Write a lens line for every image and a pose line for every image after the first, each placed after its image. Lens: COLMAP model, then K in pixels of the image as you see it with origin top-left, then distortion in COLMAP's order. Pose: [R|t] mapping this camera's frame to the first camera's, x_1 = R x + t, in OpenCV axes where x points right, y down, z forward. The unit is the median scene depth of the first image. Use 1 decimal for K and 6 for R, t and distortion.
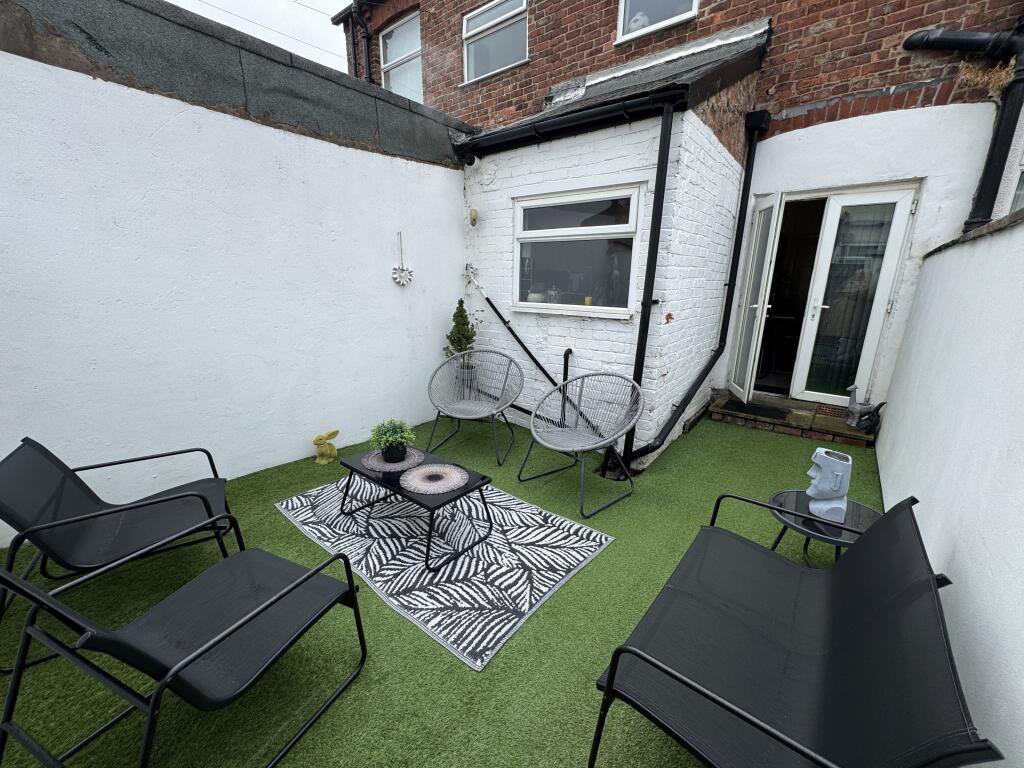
lens RADIAL K [[406.2, 0, 511.5], [0, 406.2, 387.4], [0, 0, 1]] dist [-0.003805, -0.000216]
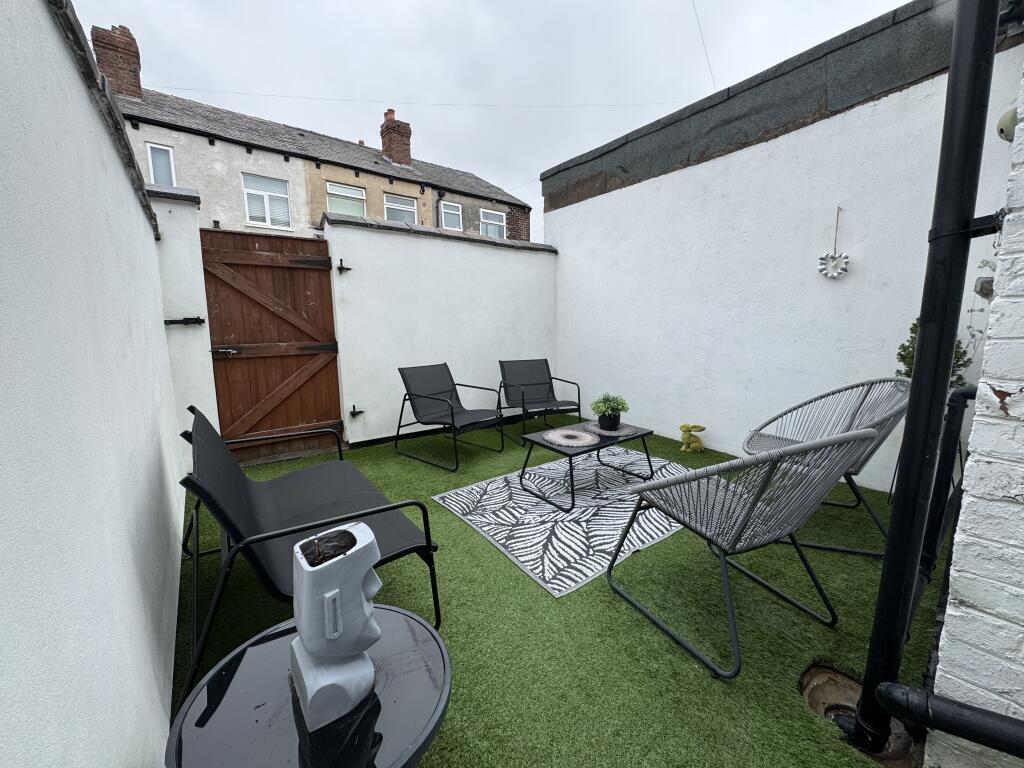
lens RADIAL K [[406.2, 0, 510.4], [0, 406.2, 385.6], [0, 0, 1]] dist [-0.003805, -0.000216]
pose [[-0.230576, 0.125970, -0.964866, 0.942263], [-0.242486, 0.952863, 0.182351, -0.088898], [0.942356, 0.276012, -0.189161, 0.996732]]
